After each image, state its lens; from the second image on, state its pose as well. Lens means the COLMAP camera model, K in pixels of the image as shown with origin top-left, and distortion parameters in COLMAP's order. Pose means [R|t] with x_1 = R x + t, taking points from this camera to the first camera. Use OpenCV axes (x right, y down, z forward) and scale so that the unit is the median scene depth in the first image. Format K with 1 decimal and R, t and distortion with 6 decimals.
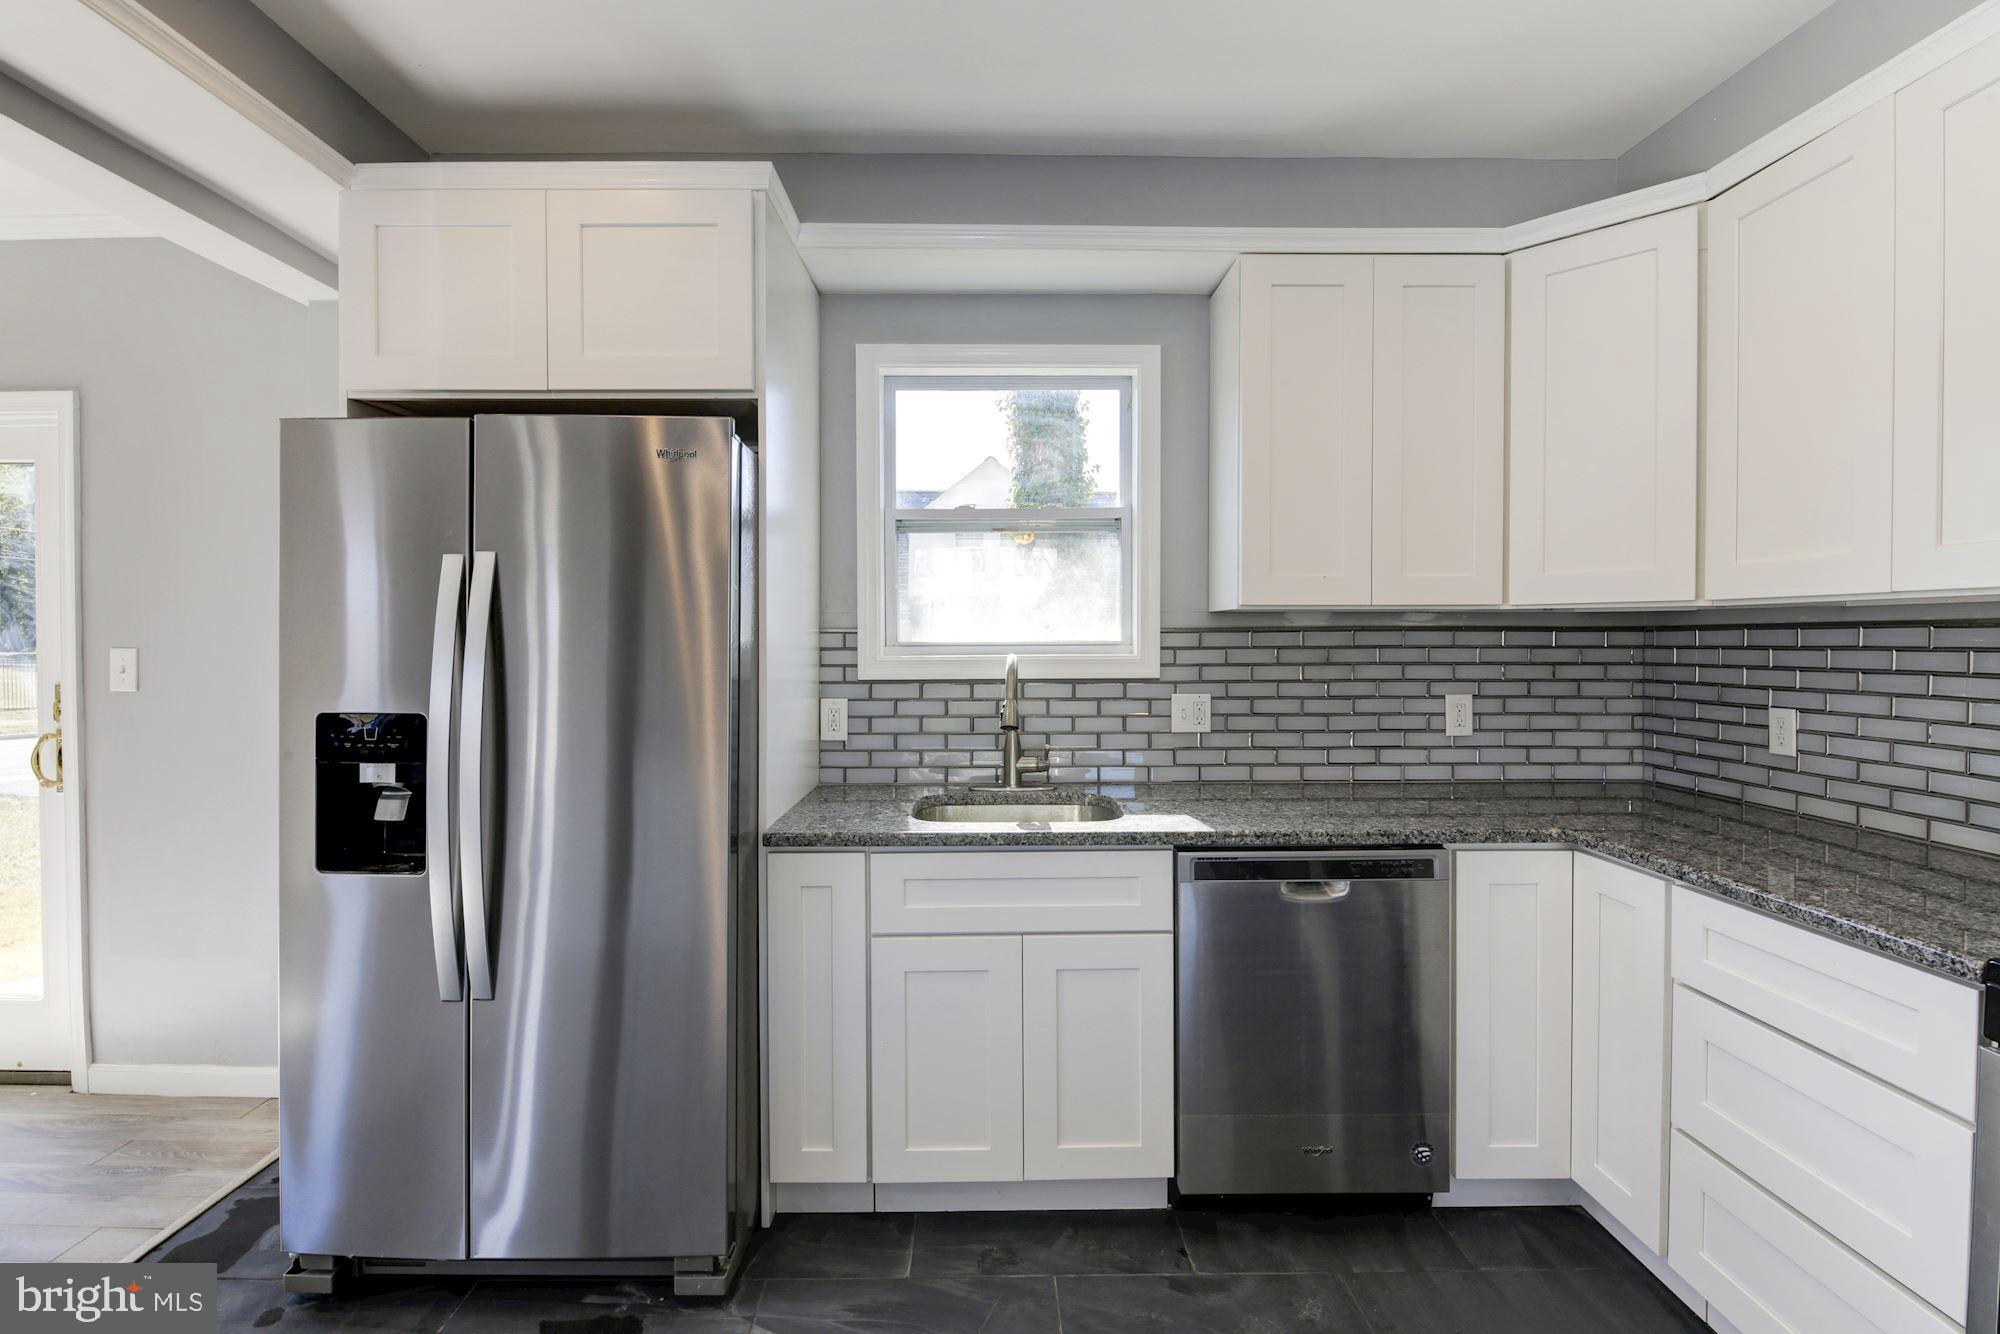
lens RADIAL K [[876.8, 0, 969.2], [0, 876.8, 642.5], [0, 0, 1]] dist [0.002749, -0.008273]
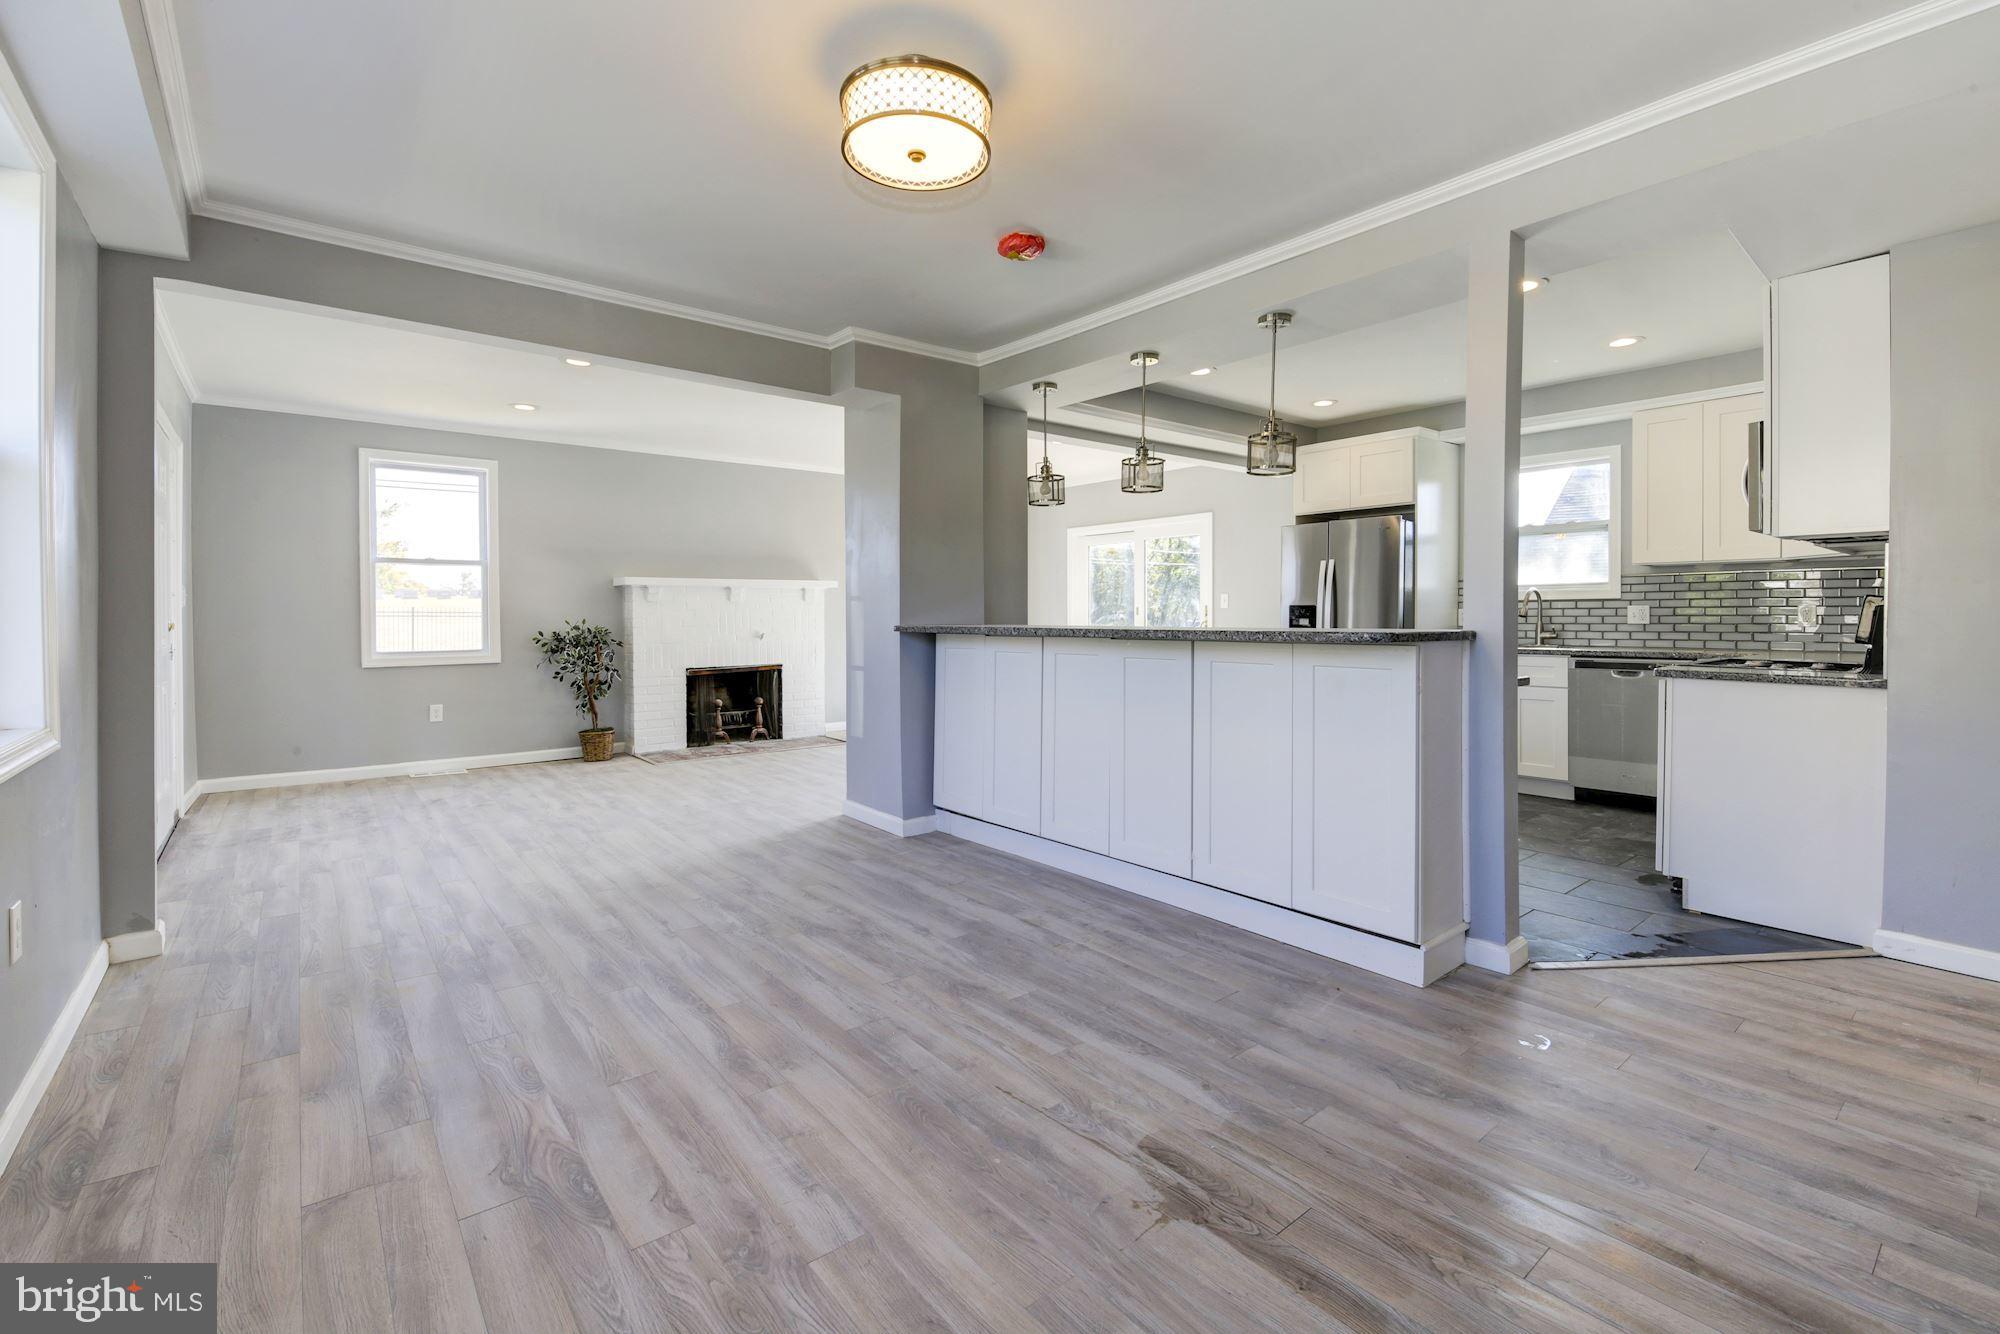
lens RADIAL K [[878.1, 0, 992.4], [0, 878.1, 621.6], [0, 0, 1]] dist [0.003070, -0.000434]
pose [[0.615646, 0.009235, -0.787968, 1.149118], [-0.005900, 0.999957, 0.007110, 0.107263], [0.788000, 0.000272, 0.615675, -1.857309]]
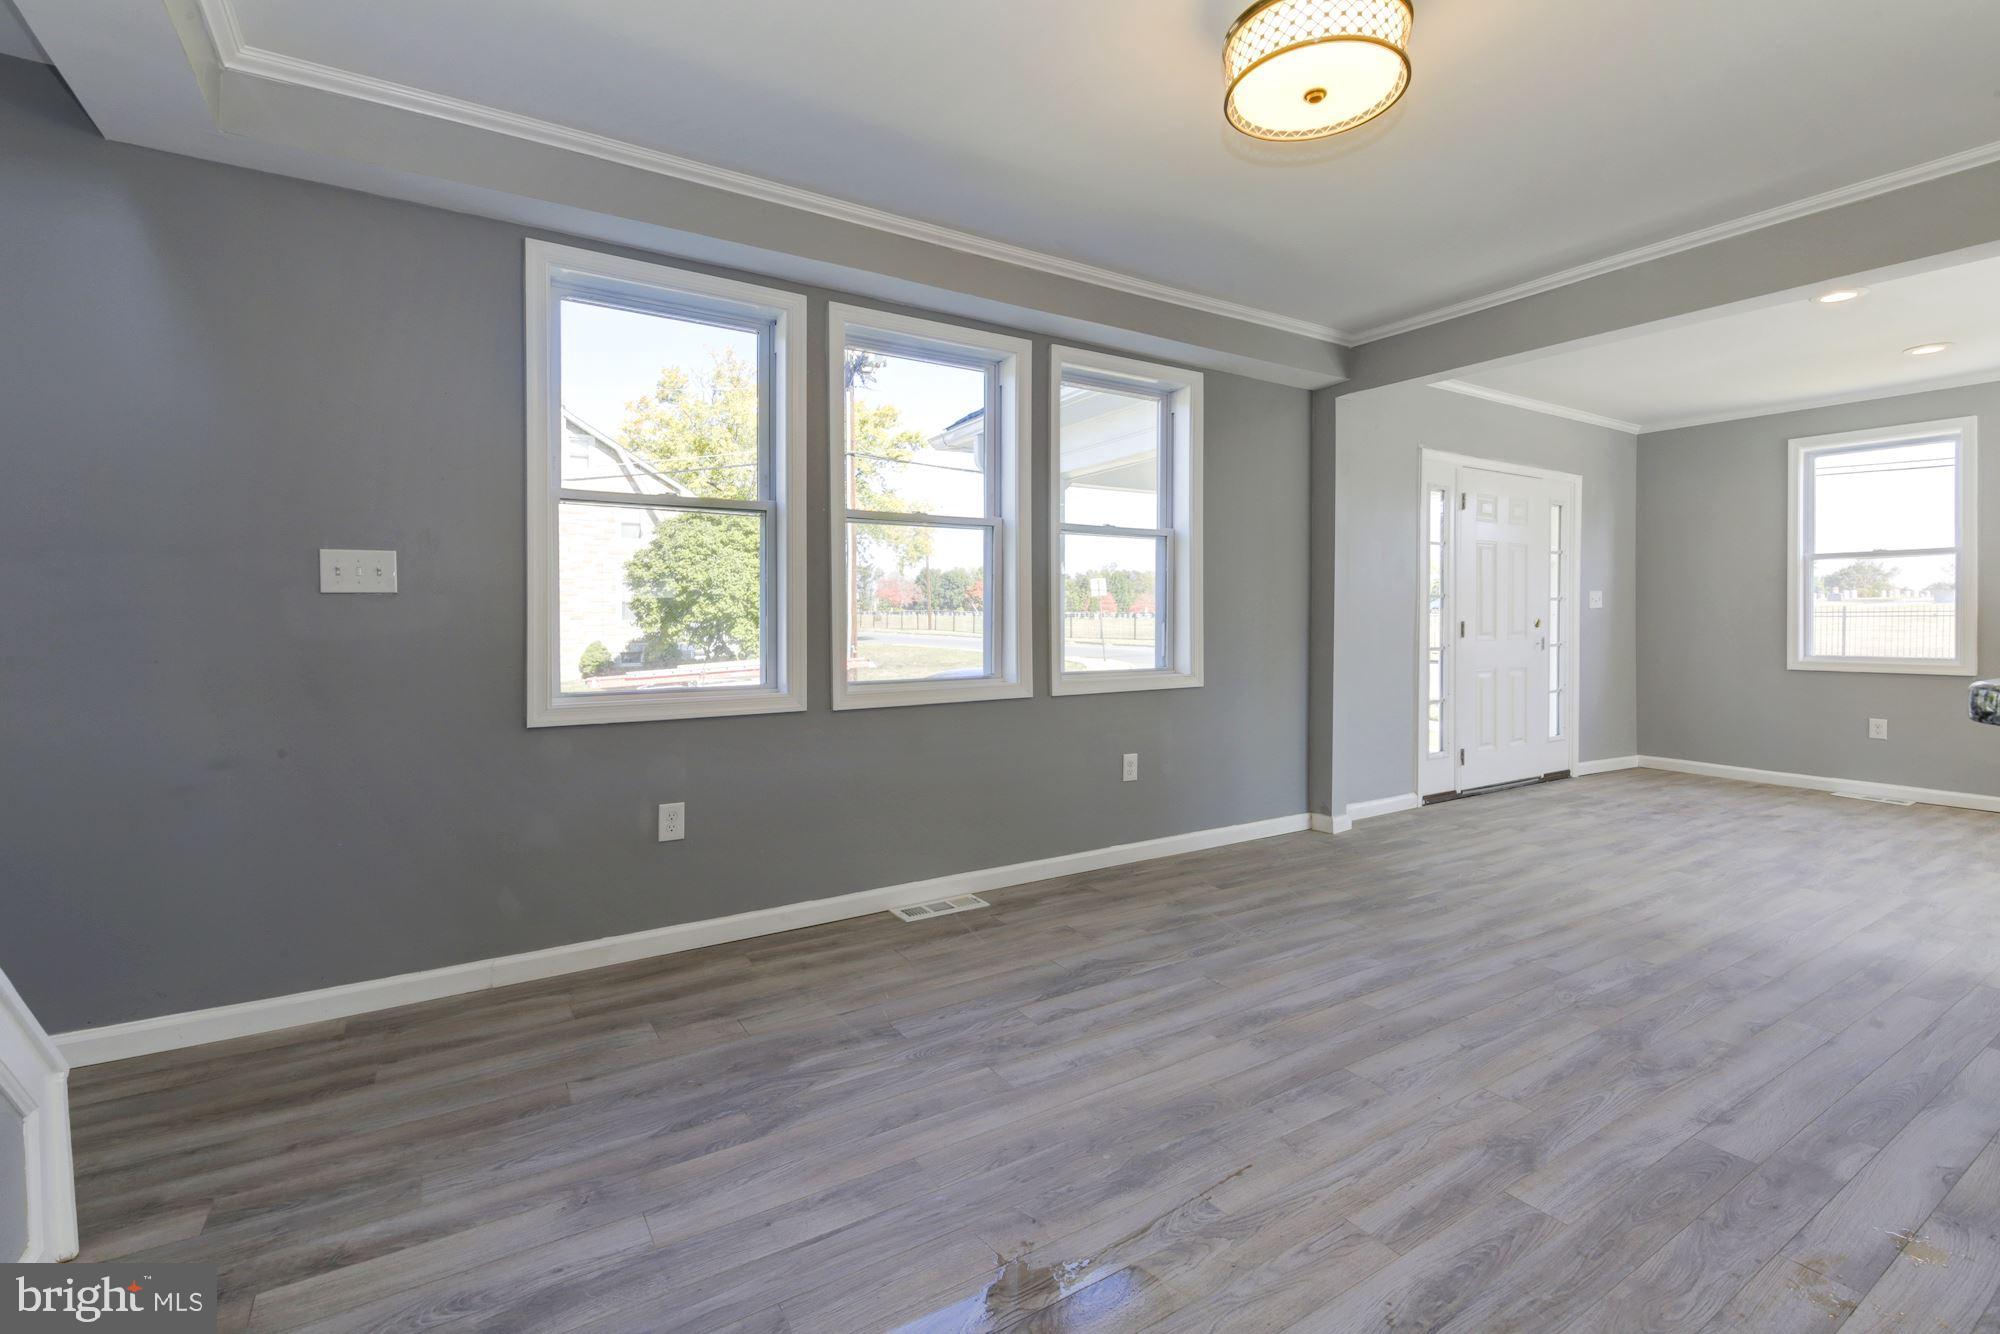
lens RADIAL K [[867.5, 0, 1058.8], [0, 867.5, 598.5], [0, 0, 1]] dist [0.001362, 0.000189]
pose [[-0.825468, -0.007191, -0.564404, 1.015046], [-0.000241, 0.999923, -0.012388, 0.102872], [0.564449, -0.010090, -0.825406, -0.735572]]
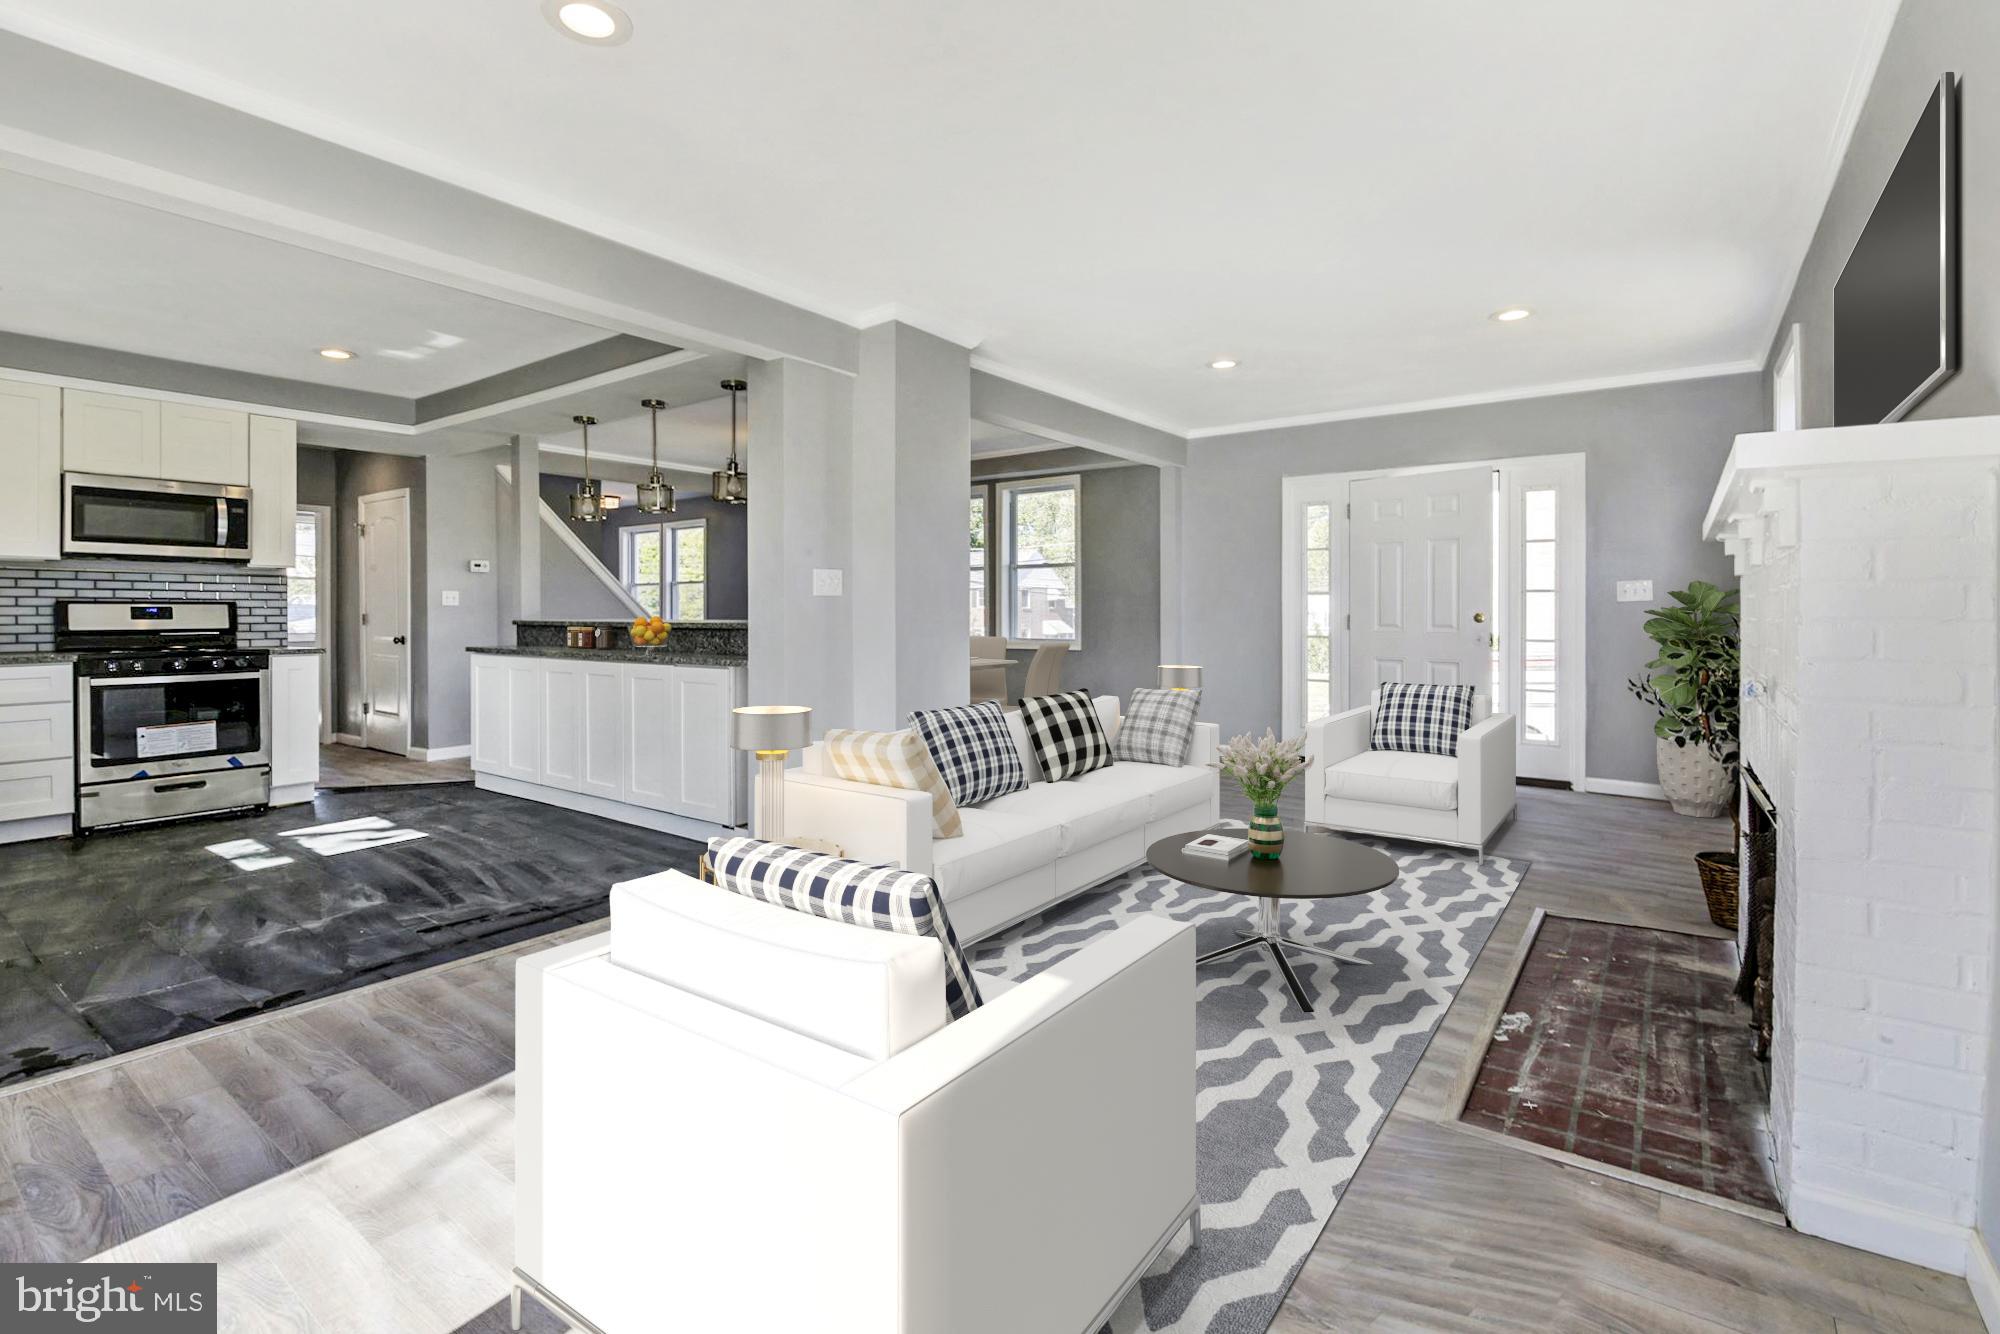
lens RADIAL K [[820.6, 0, 1000.7], [0, 820.6, 608.3], [0, 0, 1]] dist [0.000799, -0.000040]
pose [[-0.829291, 0.004446, 0.558800, -2.160944], [0.009999, 0.999926, 0.006883, 0.088717], [-0.558728, 0.011296, -0.829274, 0.875869]]
